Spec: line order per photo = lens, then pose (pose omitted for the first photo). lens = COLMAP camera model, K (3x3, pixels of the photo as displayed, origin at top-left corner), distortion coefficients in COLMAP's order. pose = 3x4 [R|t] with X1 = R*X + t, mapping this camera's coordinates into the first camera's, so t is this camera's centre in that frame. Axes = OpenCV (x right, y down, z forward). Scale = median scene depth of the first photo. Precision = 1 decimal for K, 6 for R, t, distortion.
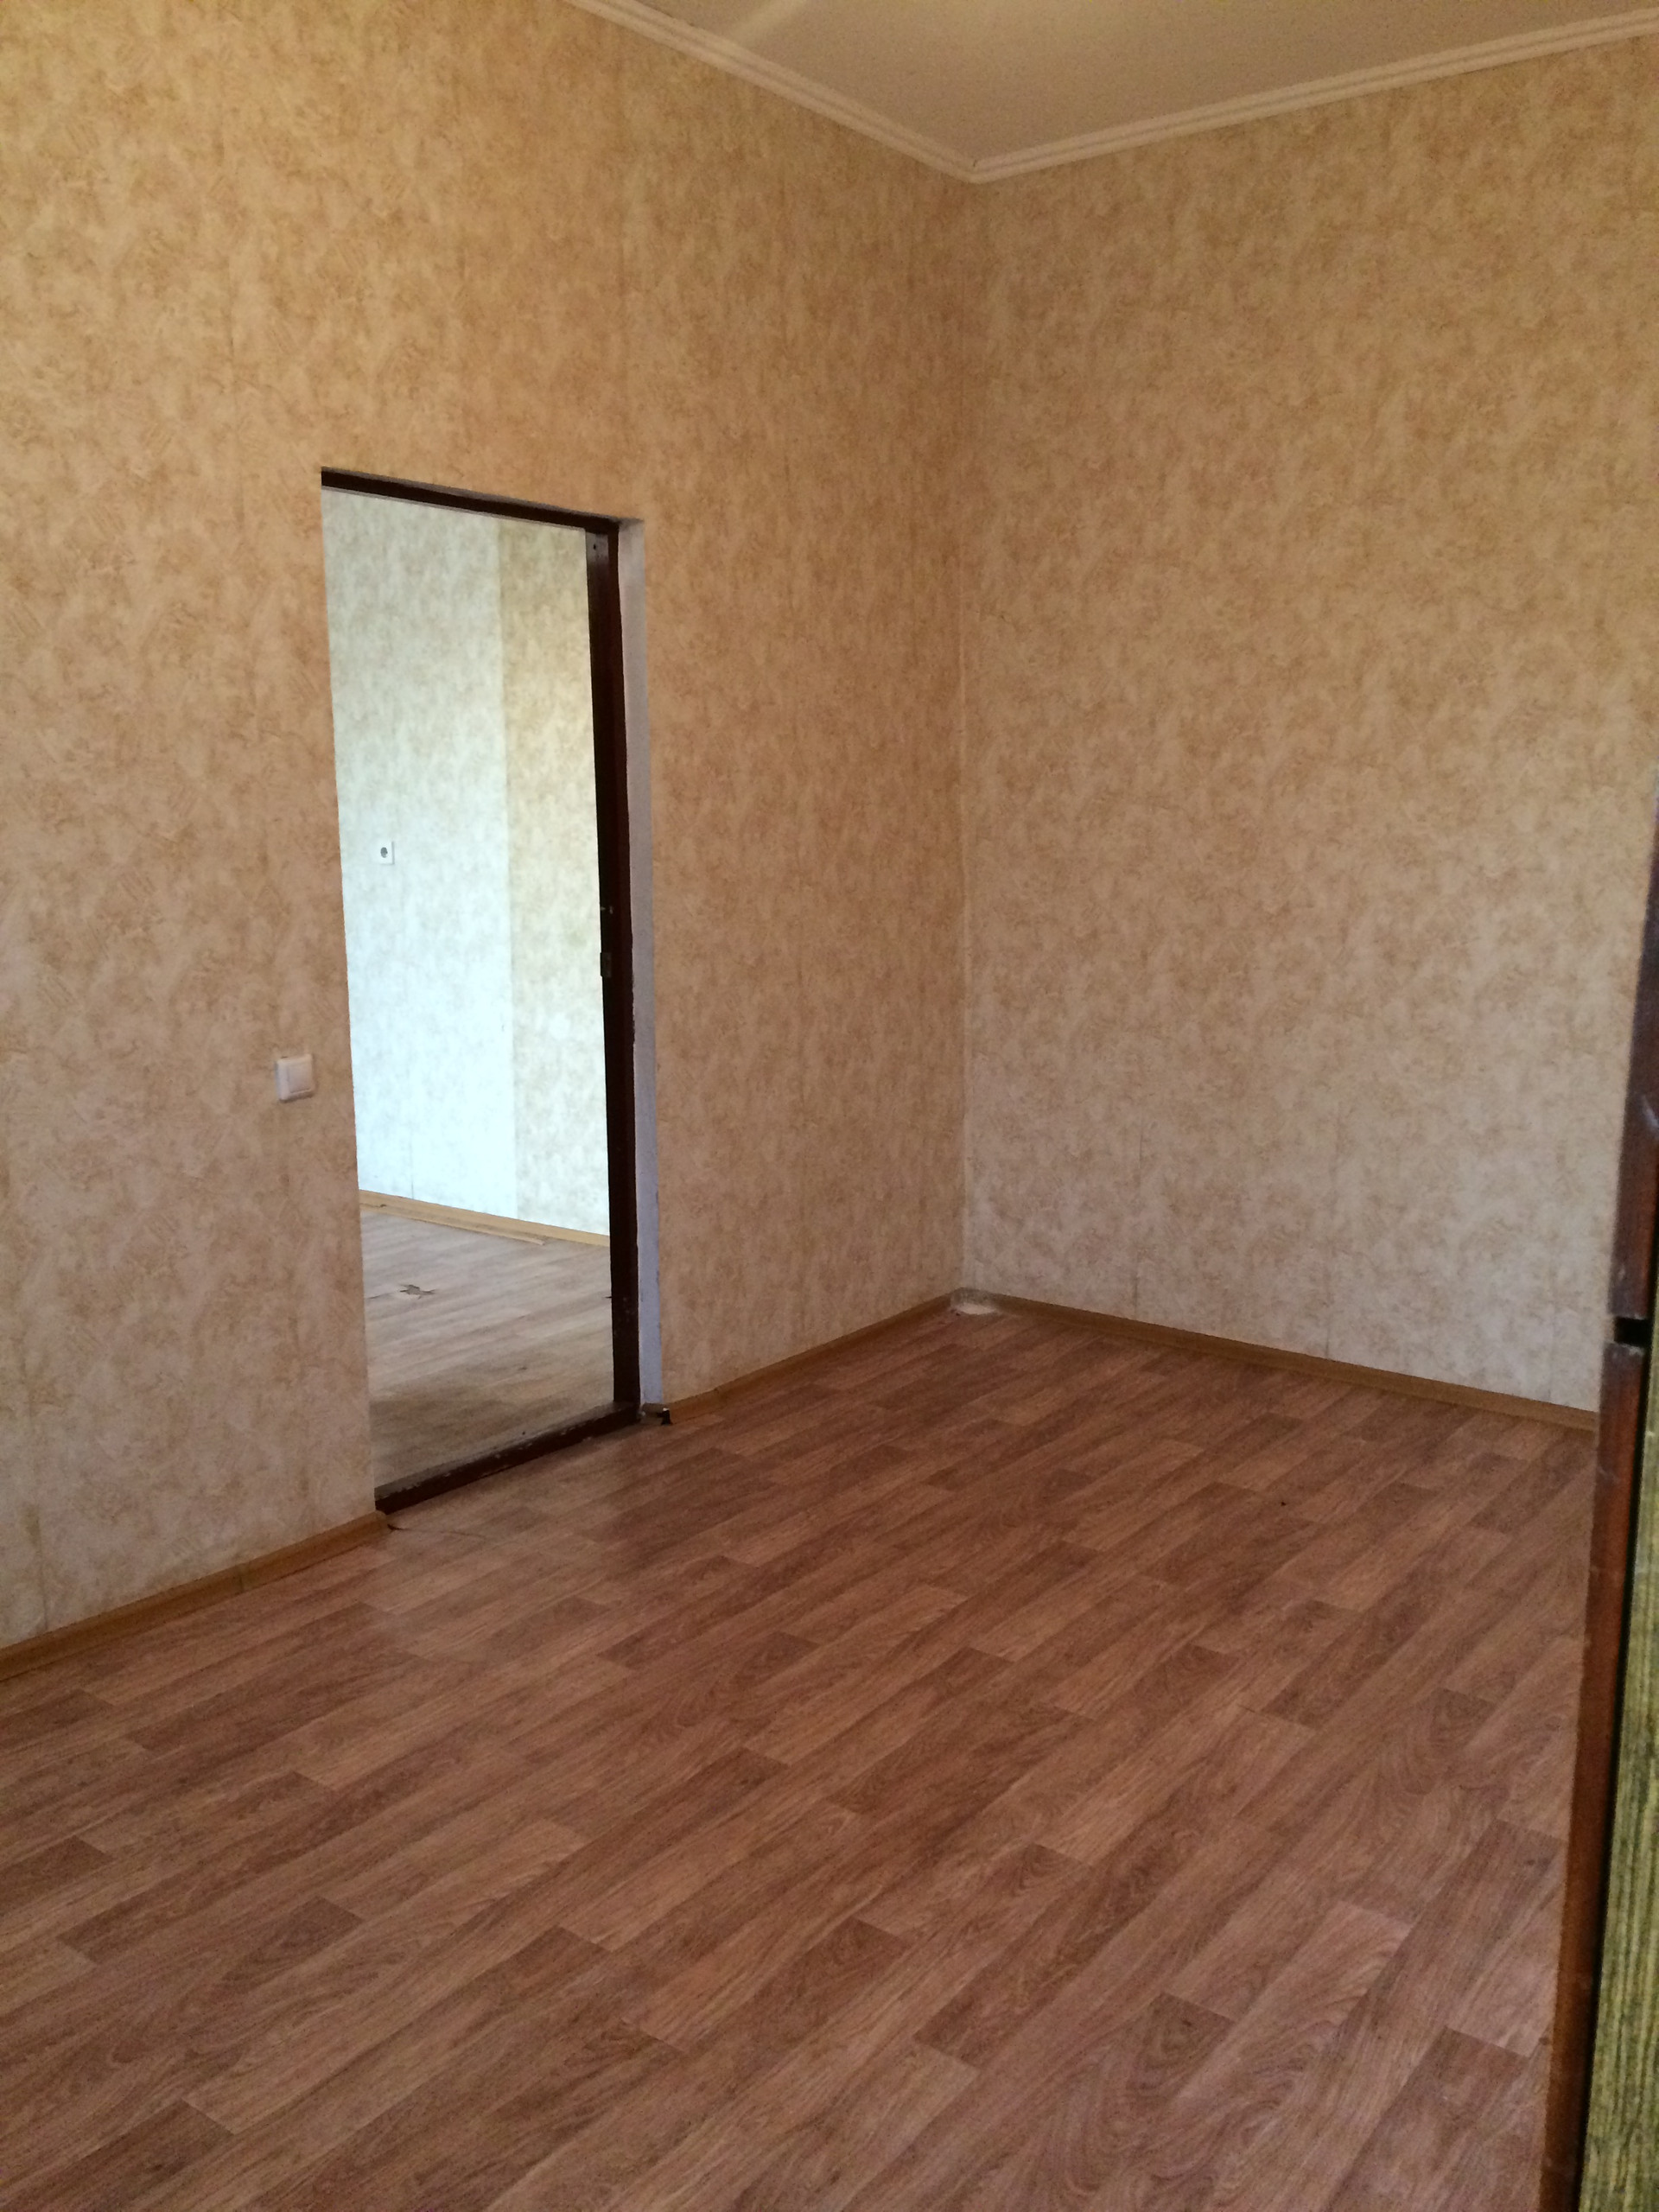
lens RADIAL K [[1855.7, 0, 829.5], [0, 1855.7, 1106.0], [0, 0, 1]] dist [0.132428, -0.181182]
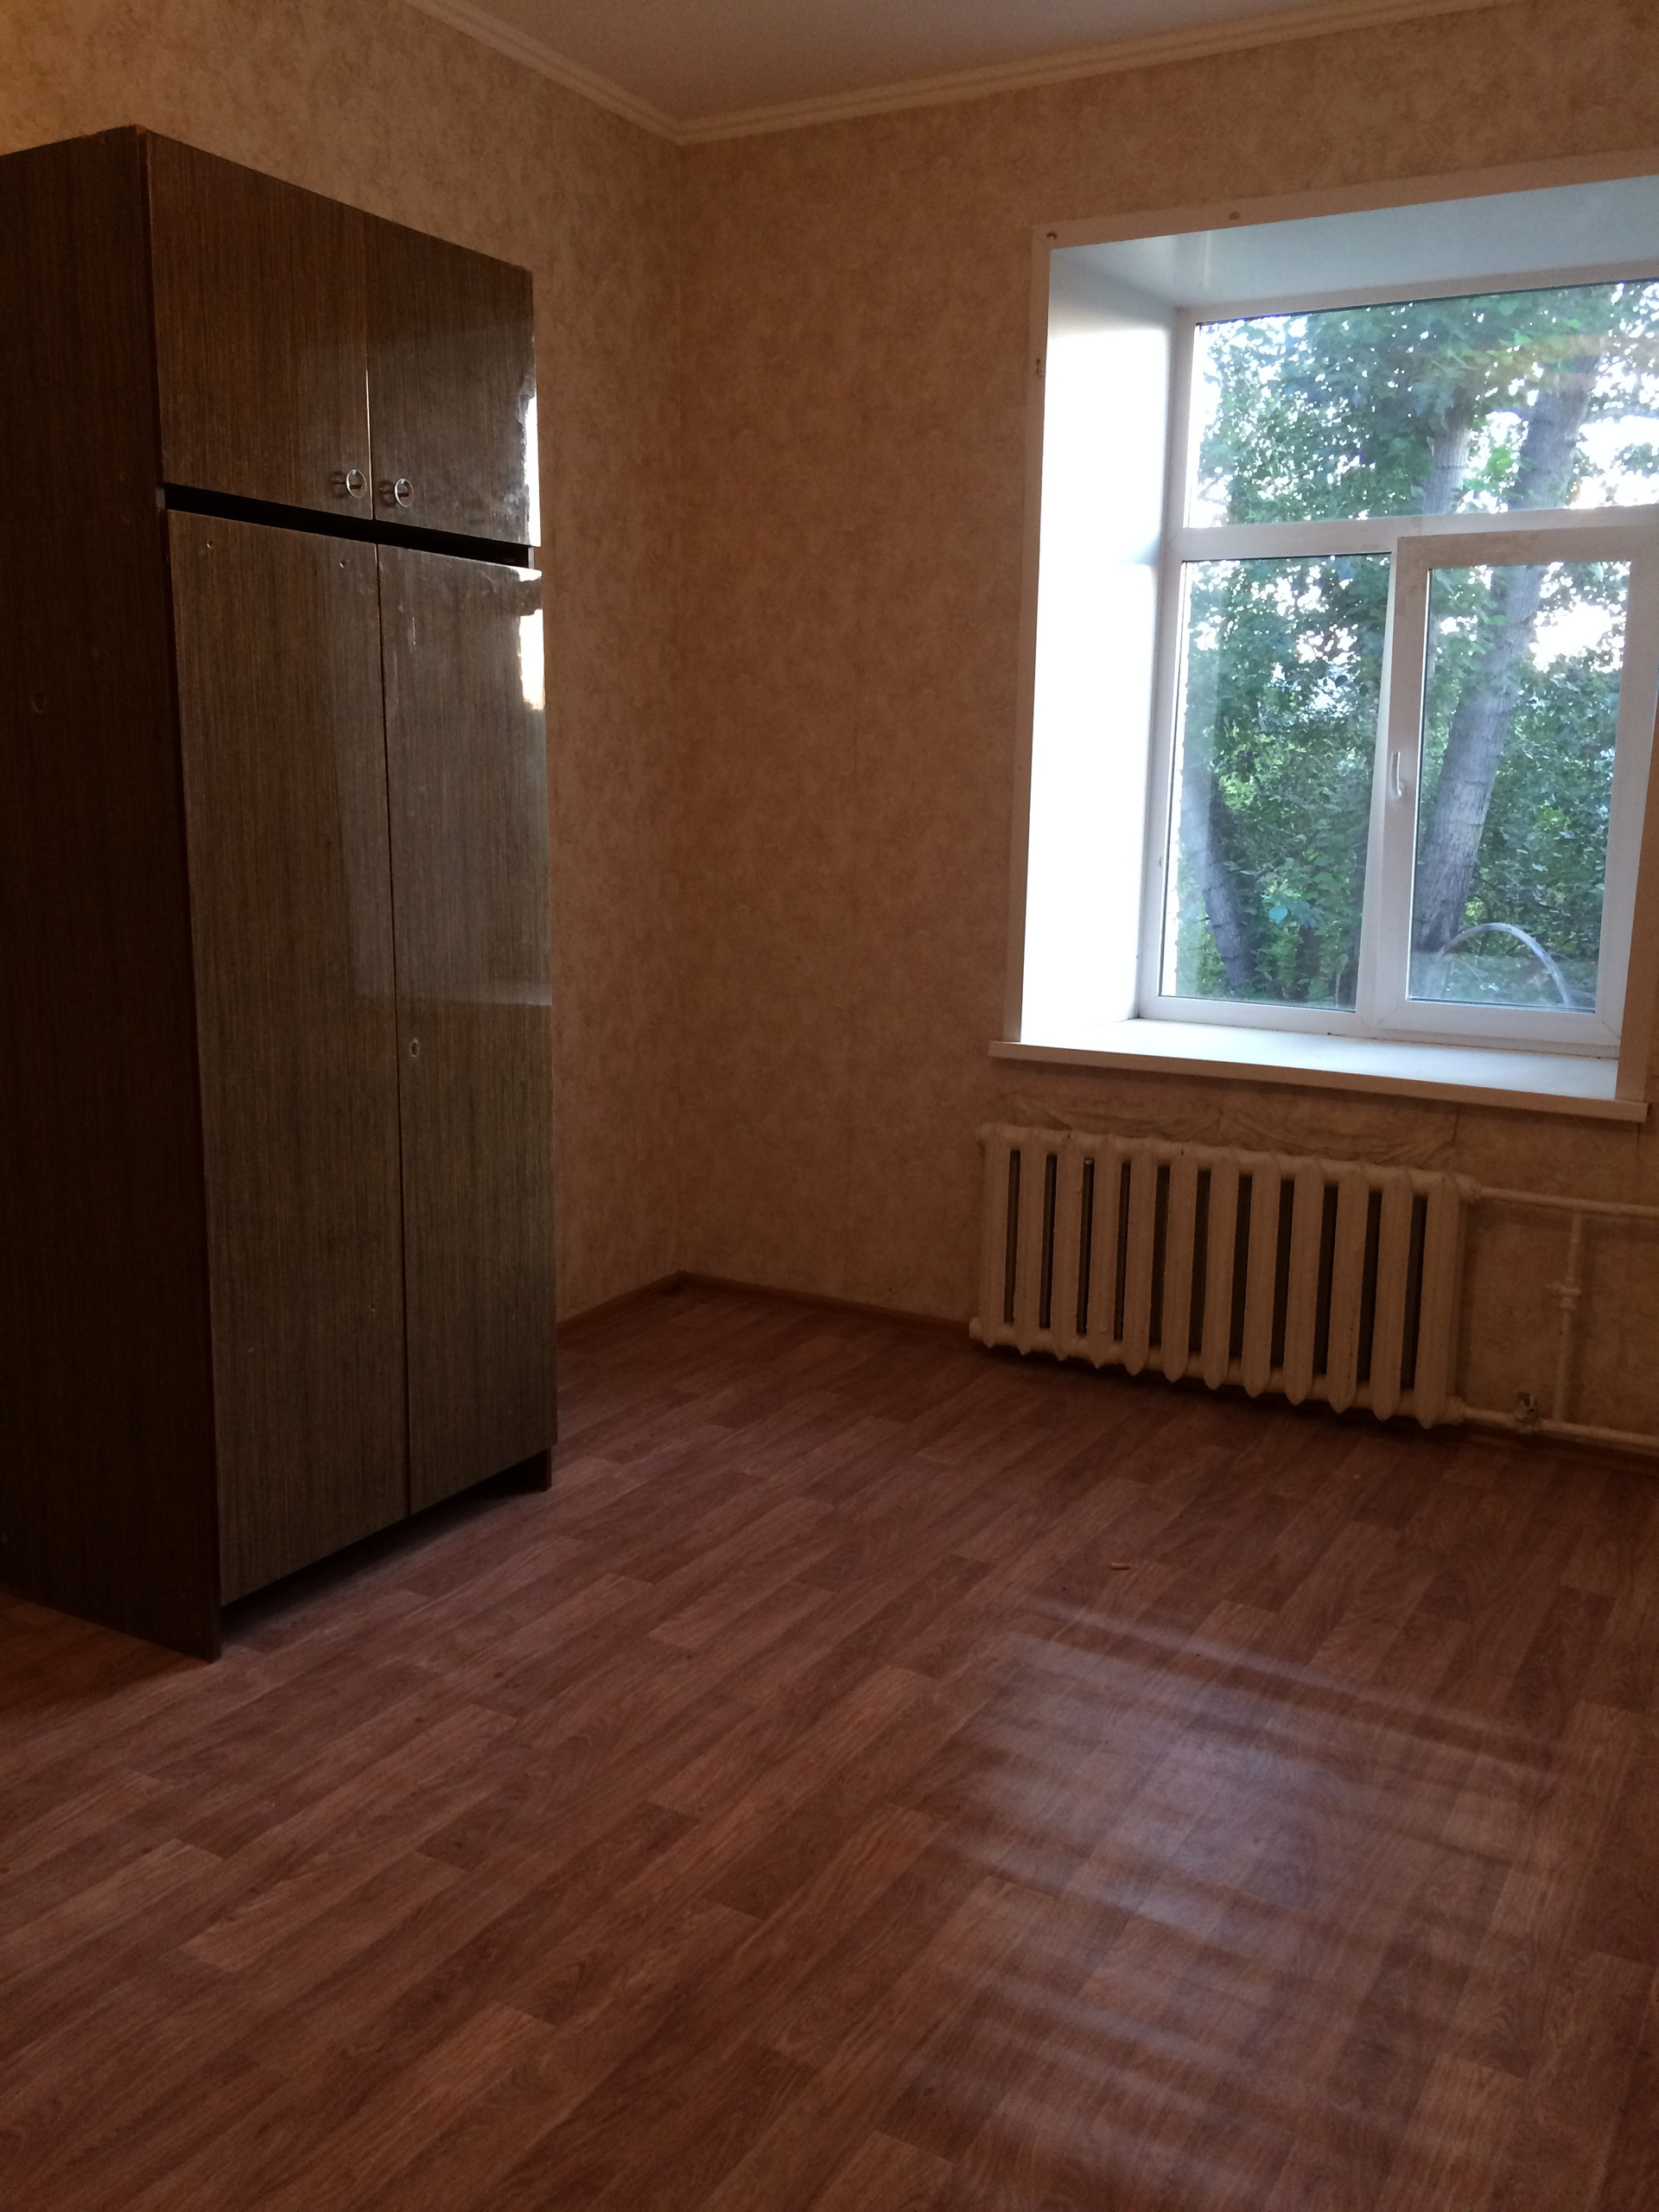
lens RADIAL K [[1855.7, 0, 829.5], [0, 1855.7, 1106.0], [0, 0, 1]] dist [0.132428, -0.181182]
pose [[-0.992744, 0.004216, -0.120174, 0.093202], [-0.036104, 0.942827, 0.331321, -0.290063], [0.114700, 0.333256, -0.935833, 1.764878]]
